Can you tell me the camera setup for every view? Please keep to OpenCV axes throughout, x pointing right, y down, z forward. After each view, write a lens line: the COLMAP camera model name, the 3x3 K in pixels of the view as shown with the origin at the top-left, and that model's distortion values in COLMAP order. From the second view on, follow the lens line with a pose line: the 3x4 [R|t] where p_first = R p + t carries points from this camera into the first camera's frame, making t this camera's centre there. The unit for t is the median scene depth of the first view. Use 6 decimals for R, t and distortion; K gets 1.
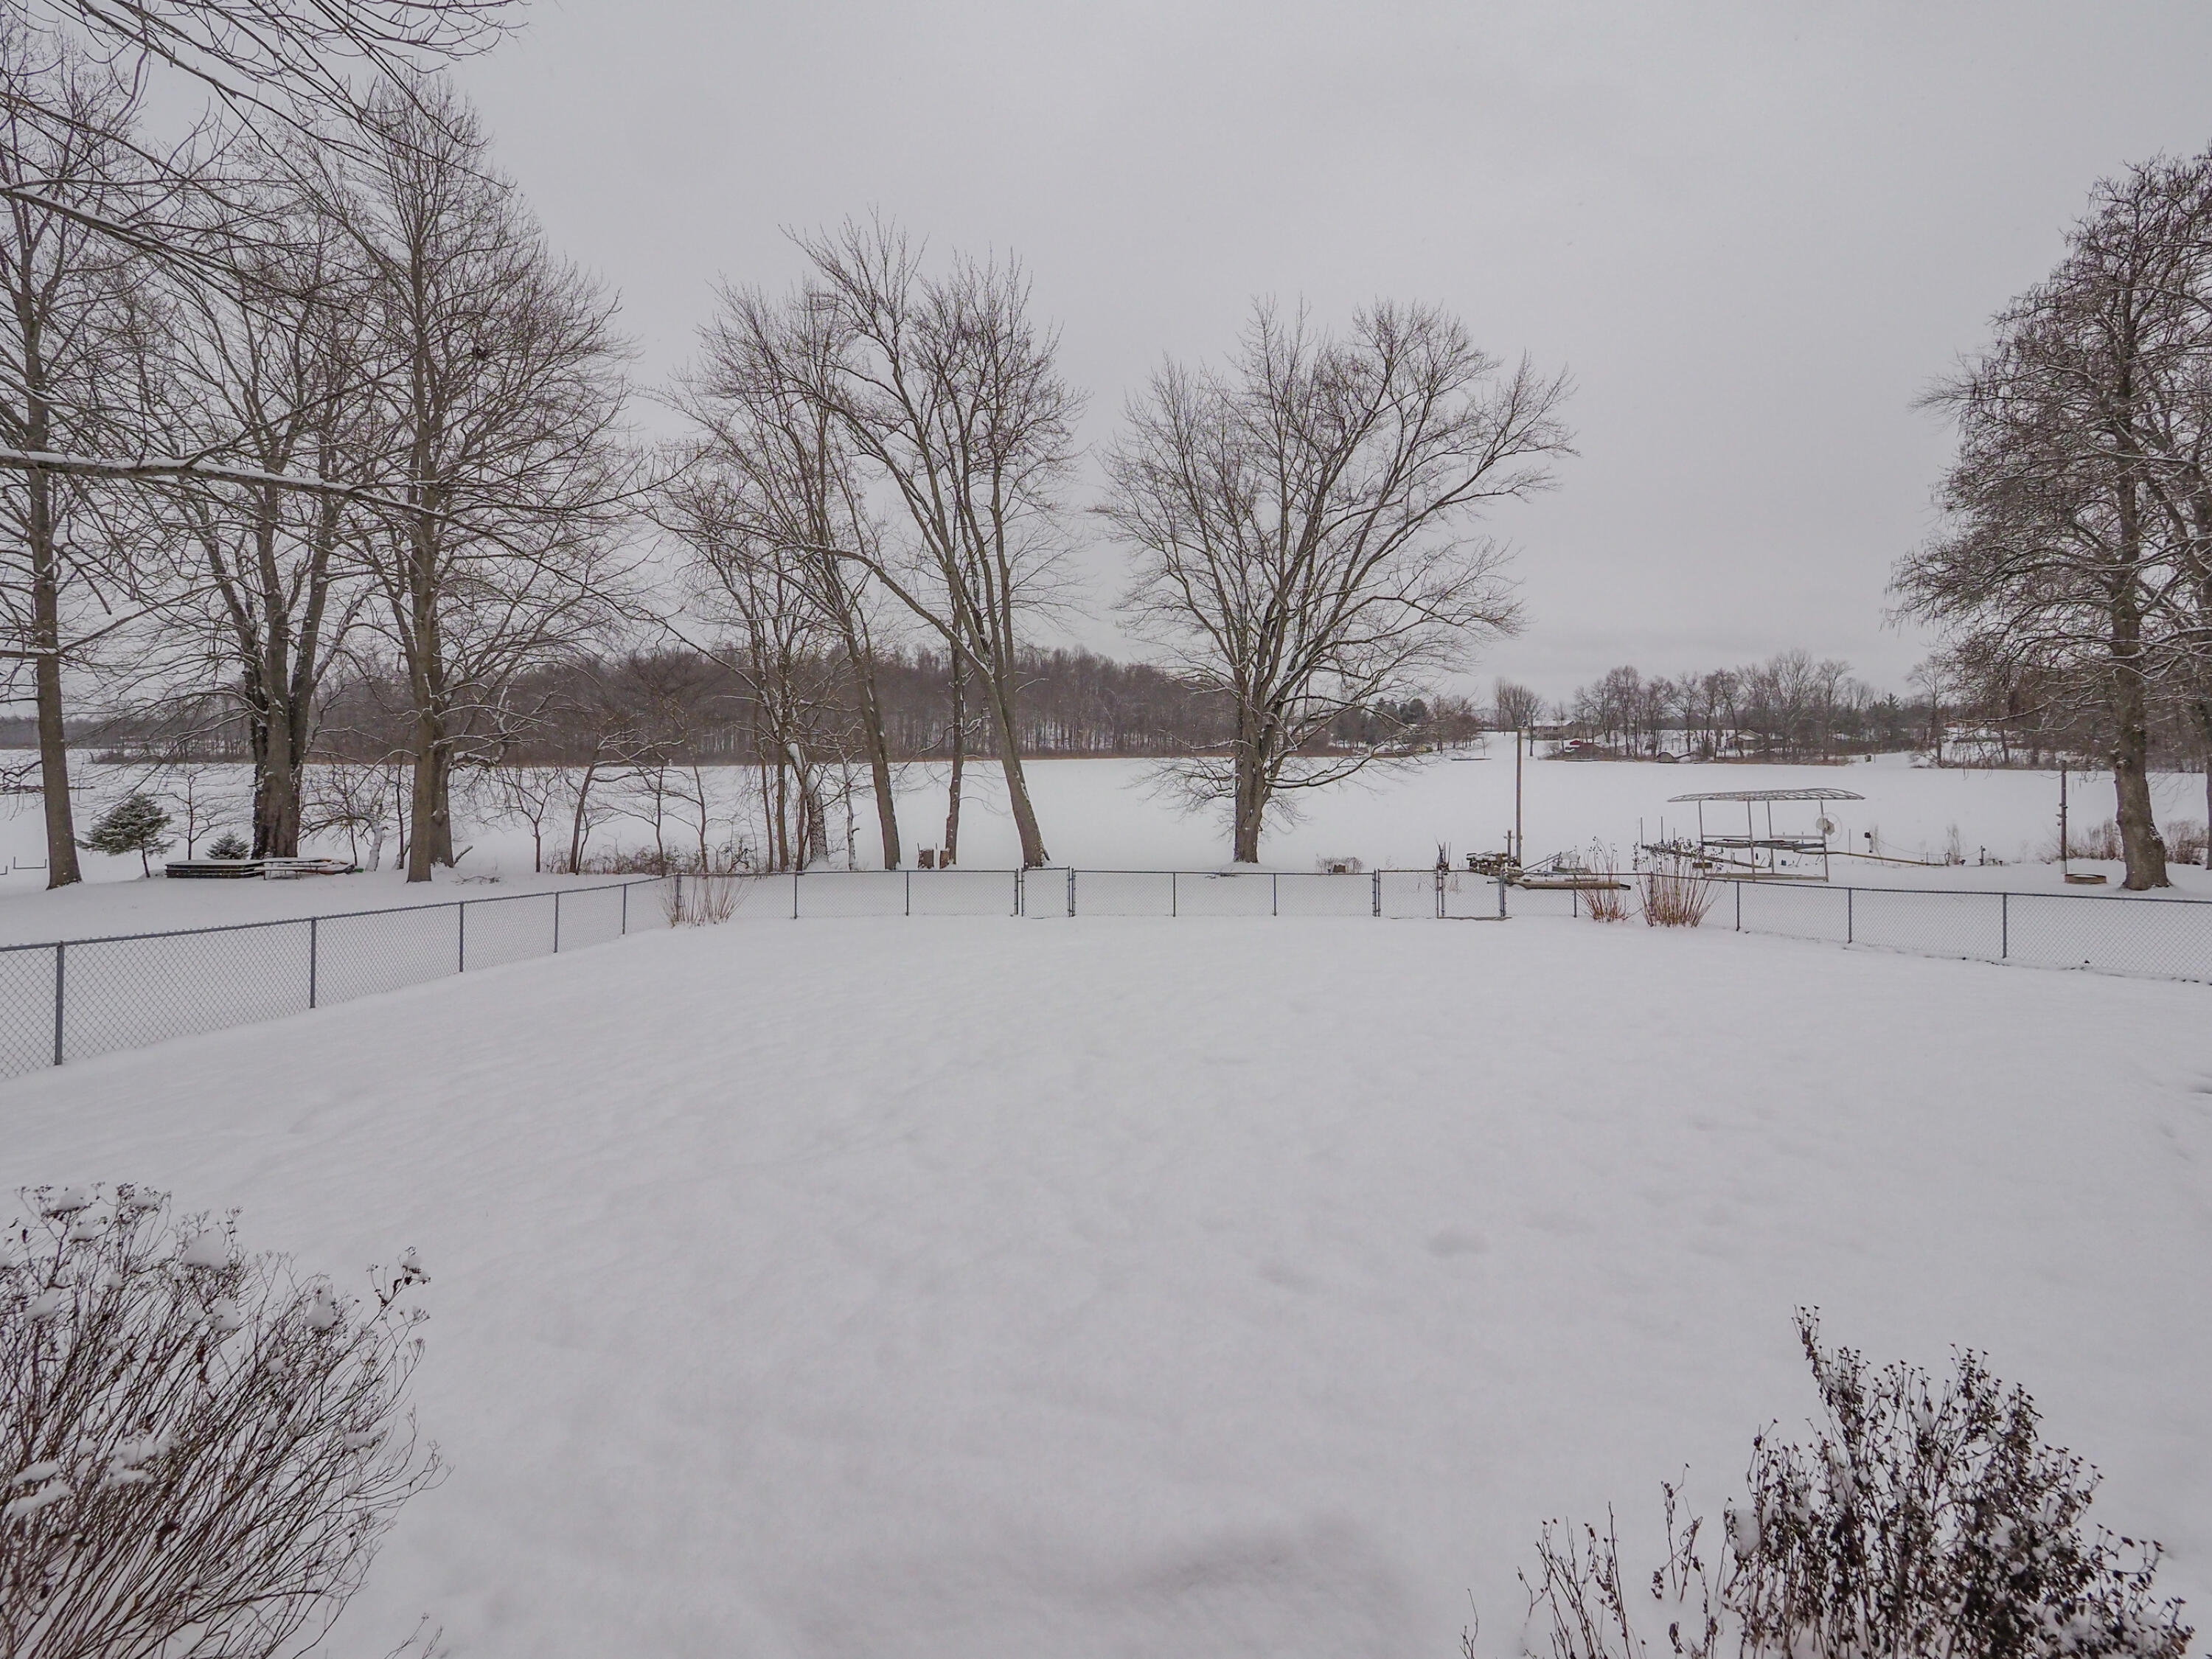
lens RADIAL K [[1014.7, 0, 1093.0], [0, 1014.7, 715.7], [0, 0, 1]] dist [-0.001796, -0.001326]
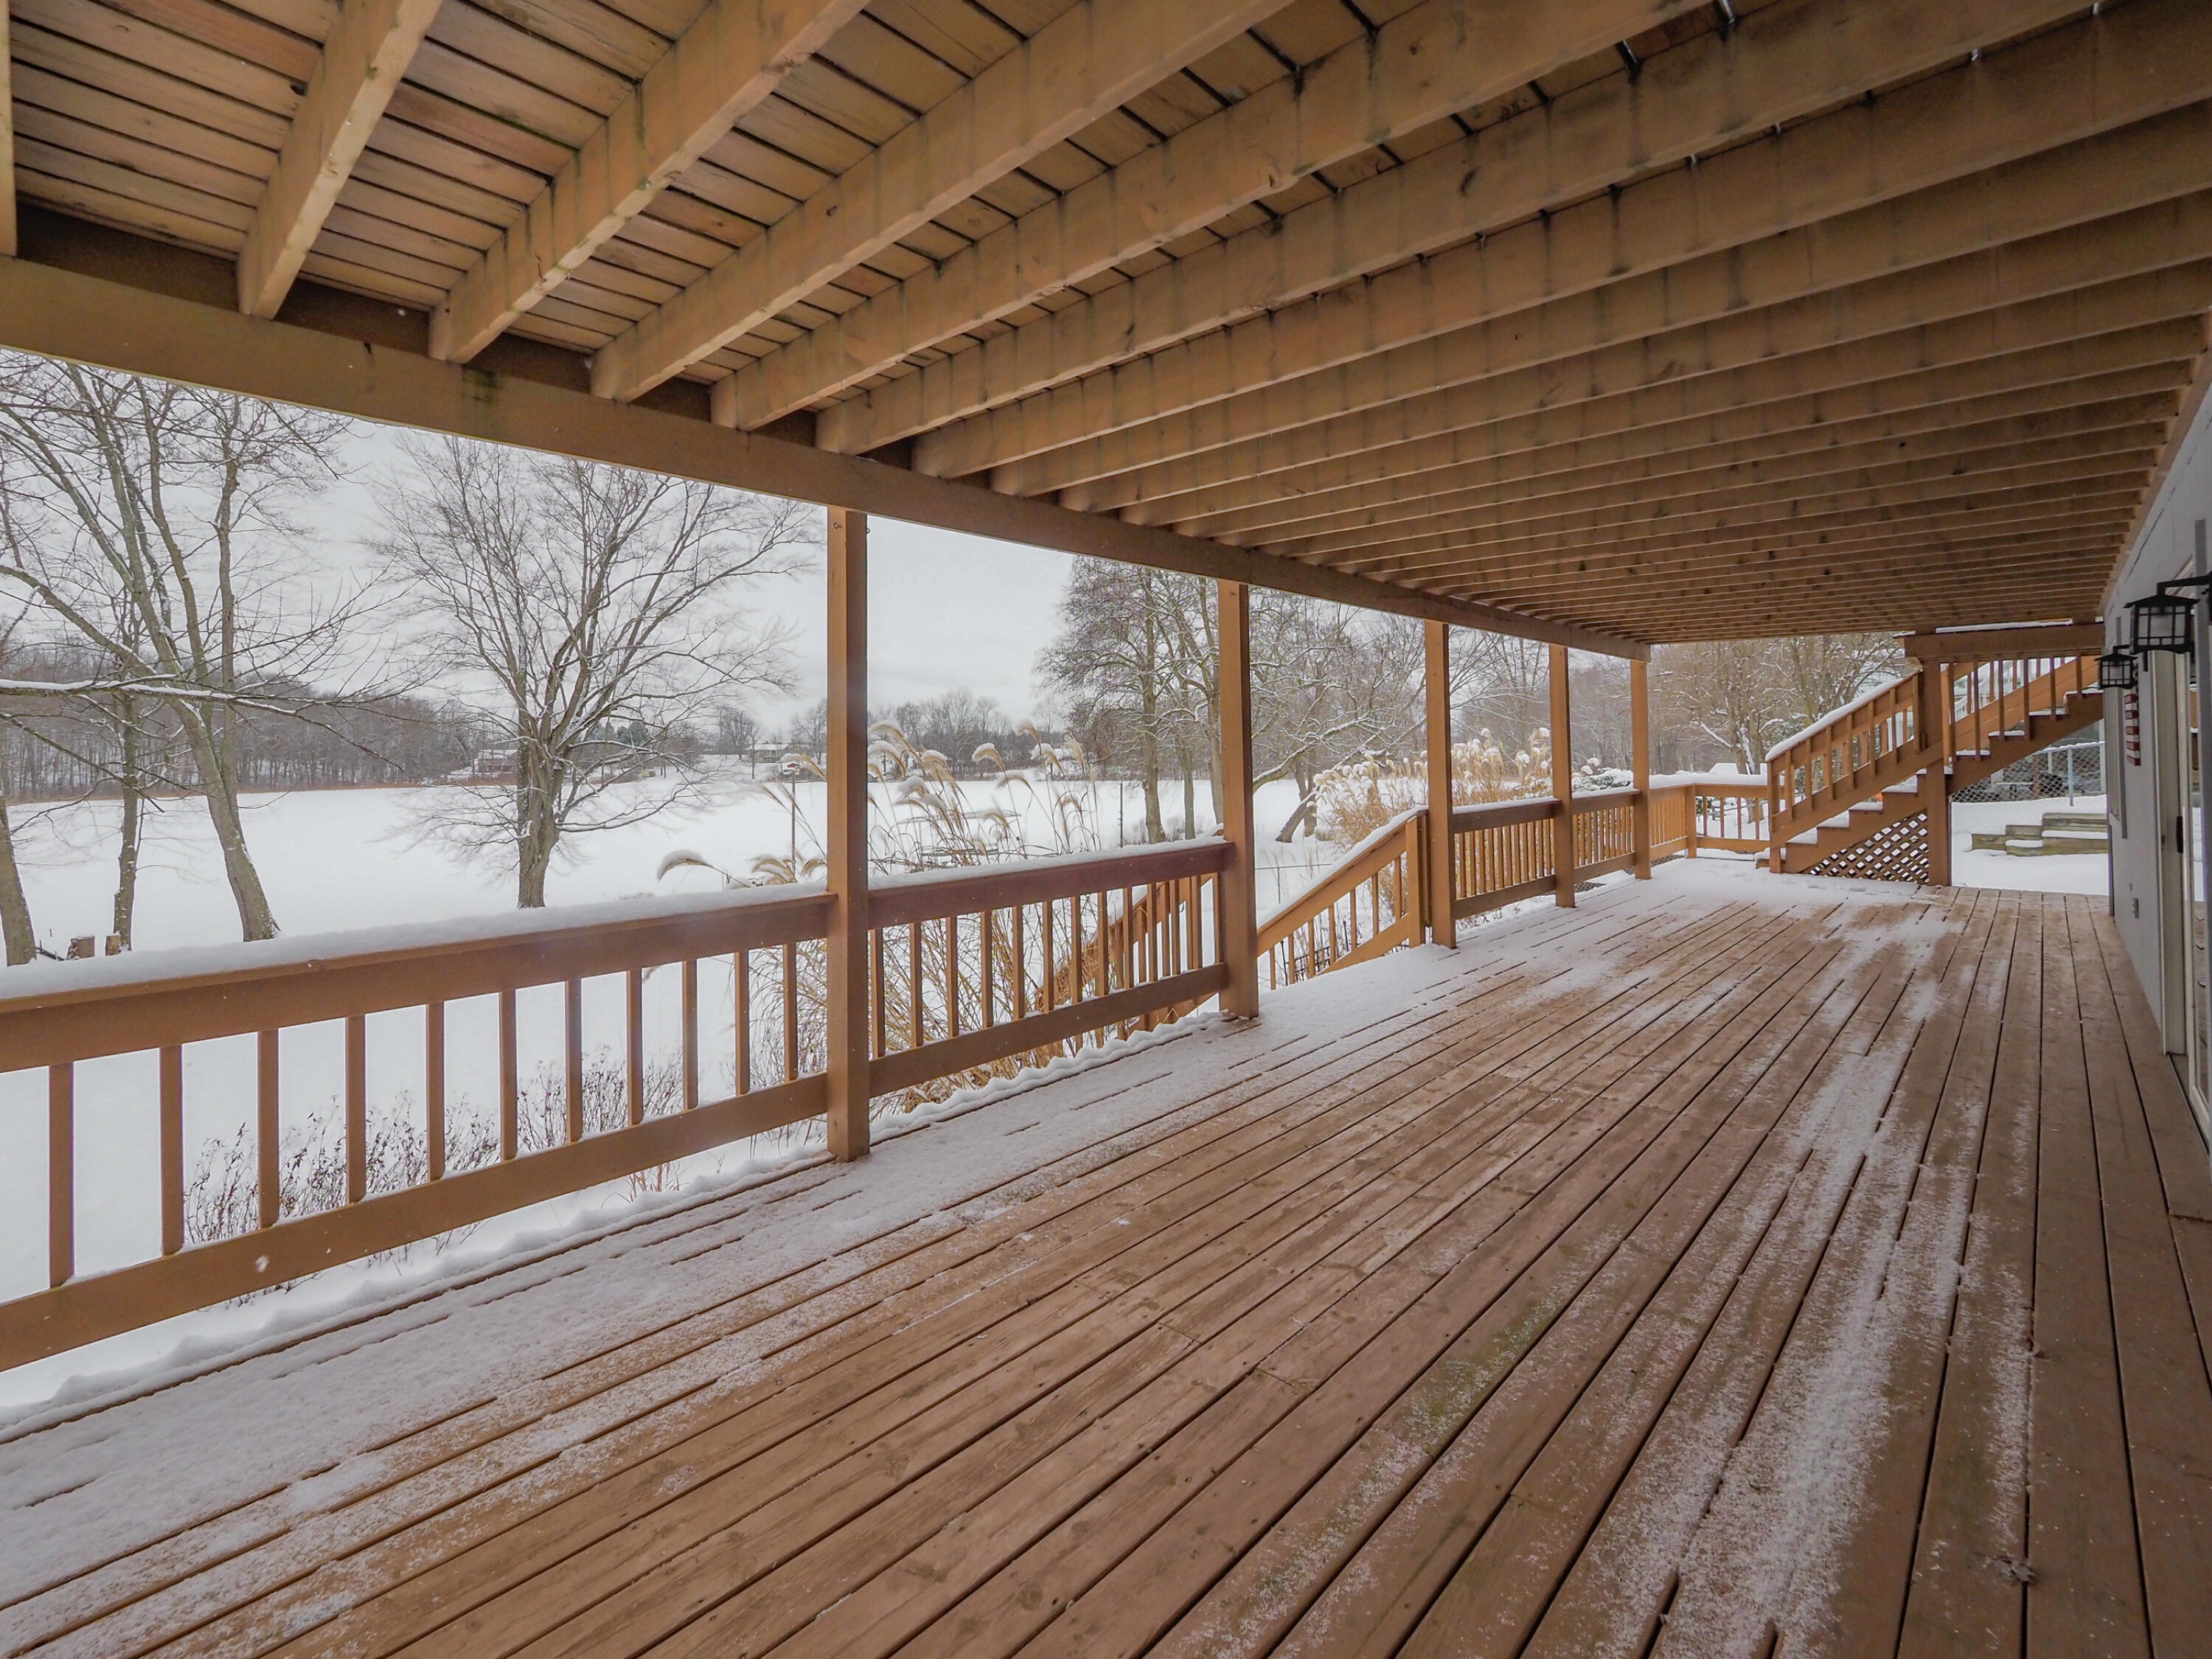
lens RADIAL K [[1018.3, 0, 1100.6], [0, 1018.3, 747.2], [0, 0, 1]] dist [-0.000267, -0.000128]
pose [[0.733674, -0.003670, 0.679492, -0.121279], [-0.004046, 0.999944, 0.009770, -0.027097], [-0.679489, -0.009917, 0.733618, -0.121445]]
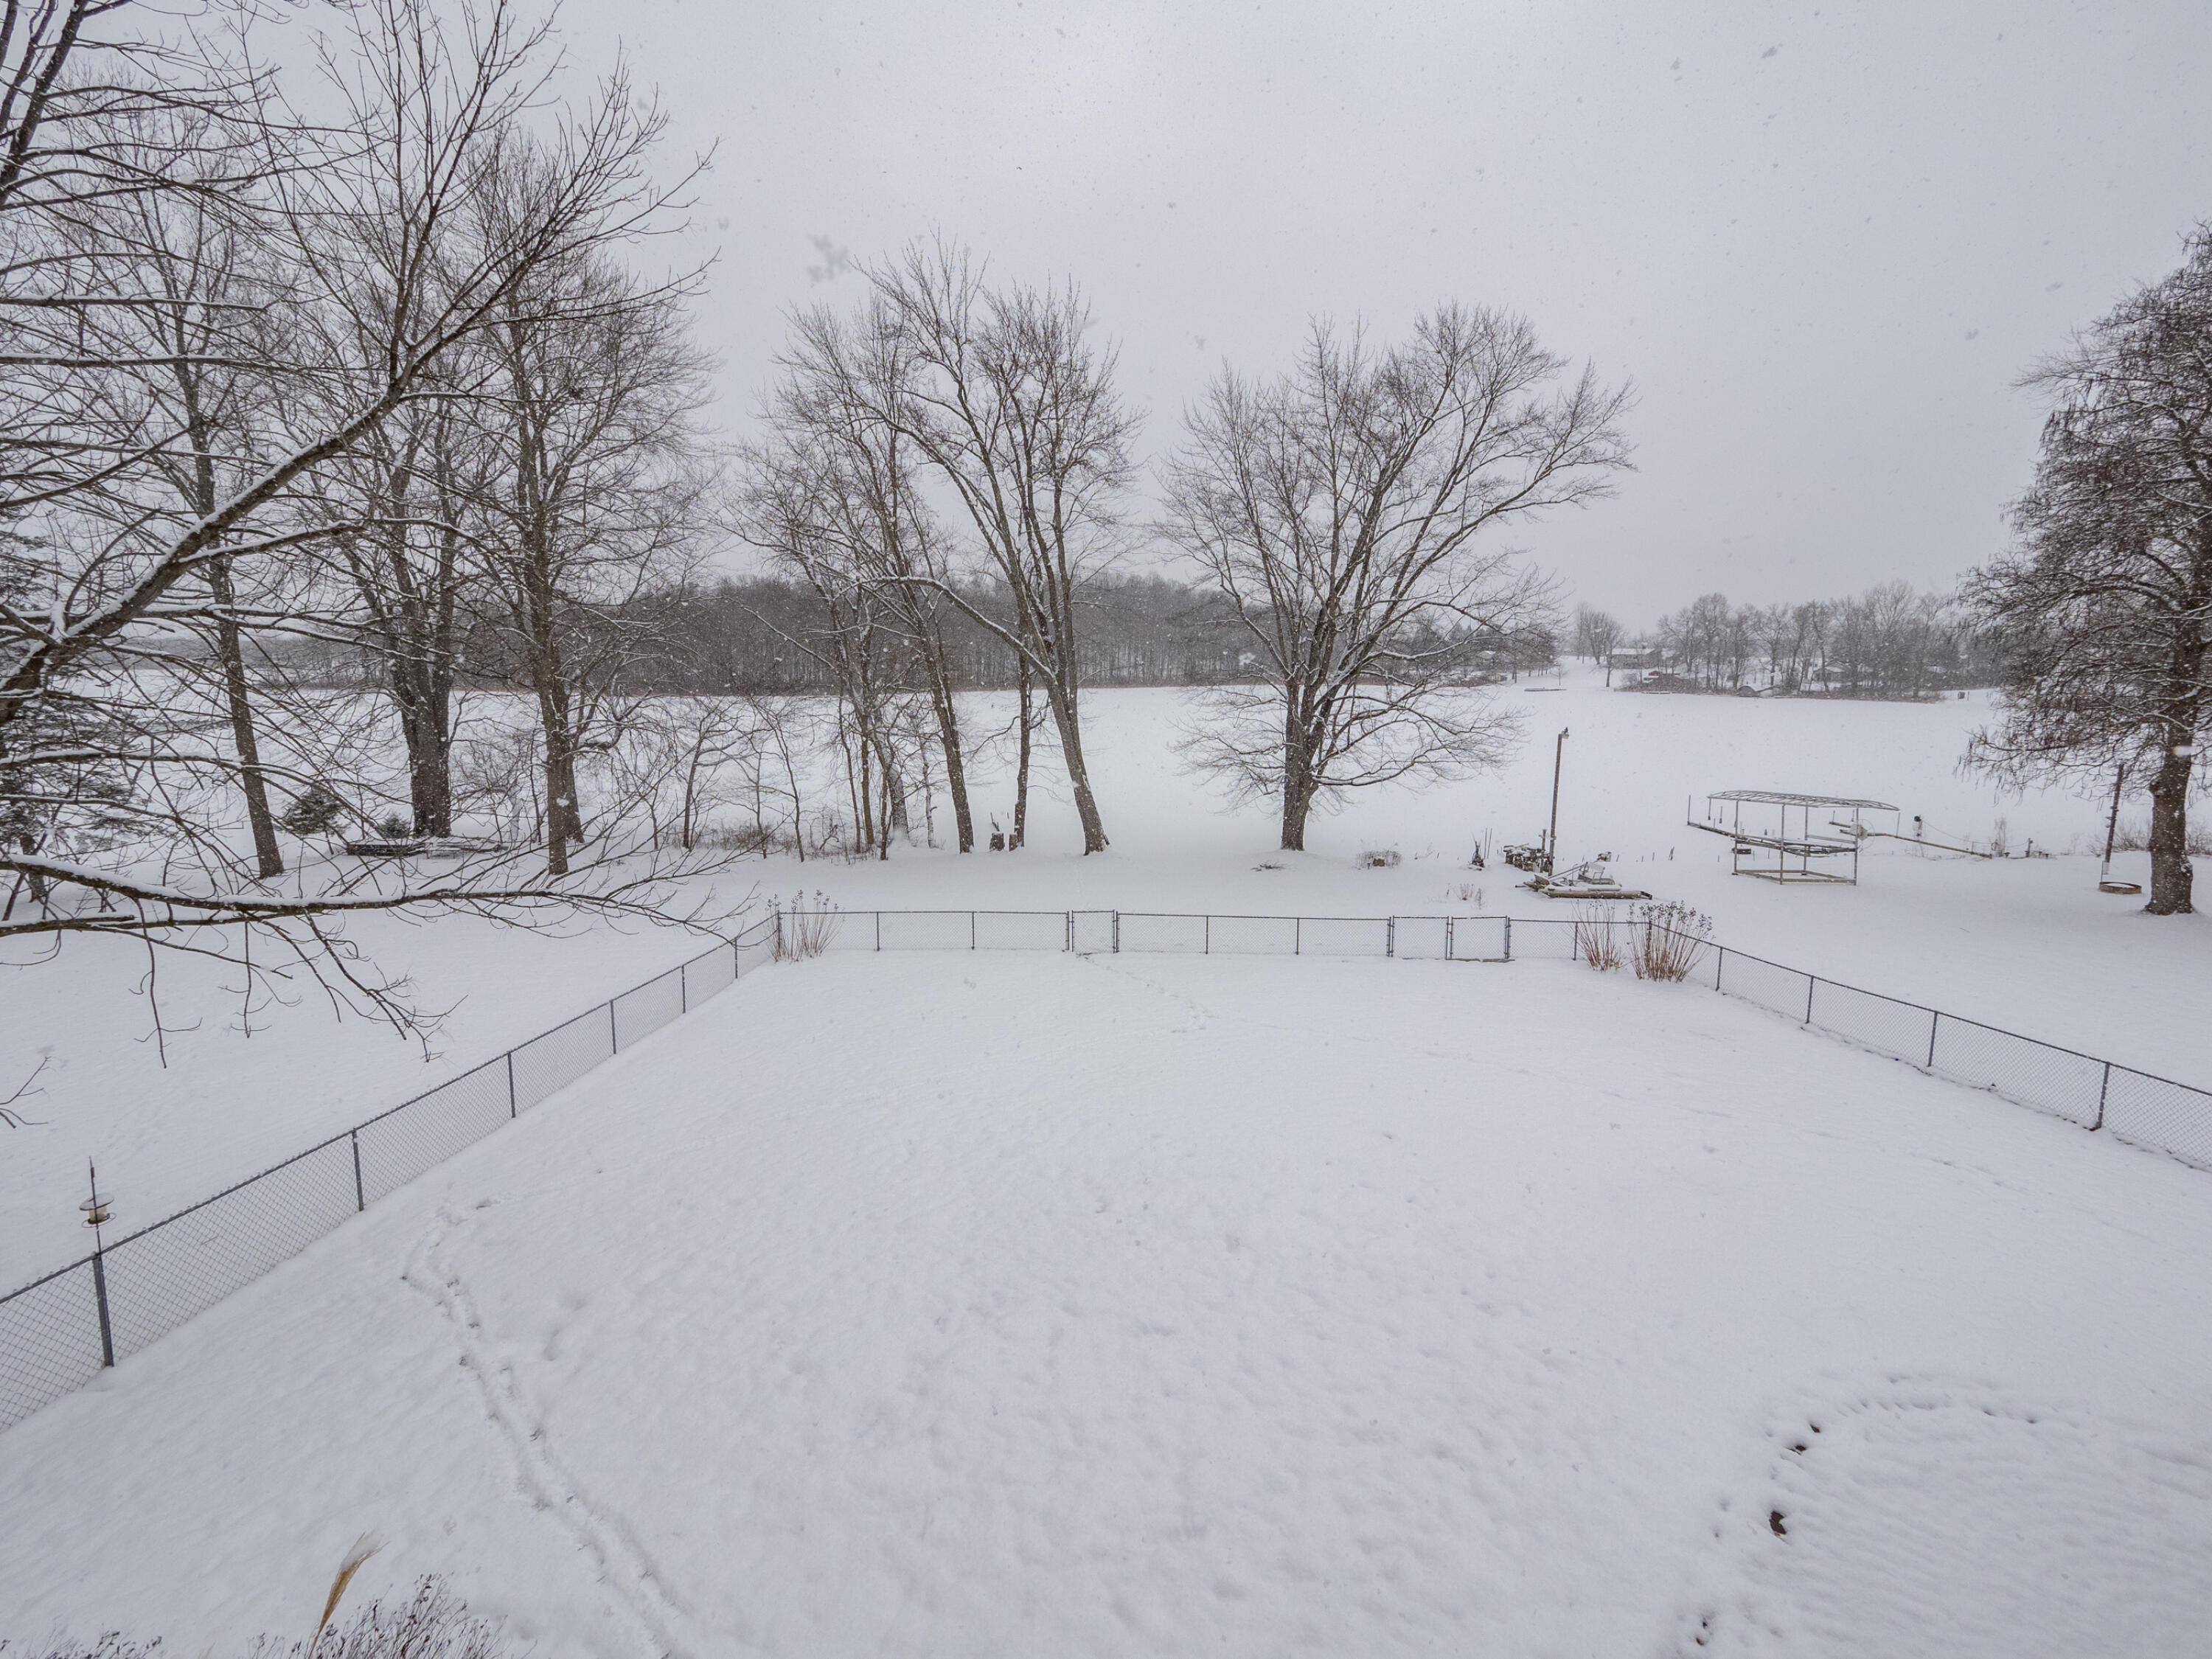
lens RADIAL K [[992.3, 0, 1095.3], [0, 992.3, 772.6], [0, 0, 1]] dist [-0.004324, -0.000496]
pose [[0.997320, 0.012056, -0.072166, 0.018366], [-0.001537, 0.989566, 0.144074, -0.089141], [0.073150, -0.143577, 0.986932, -0.039546]]
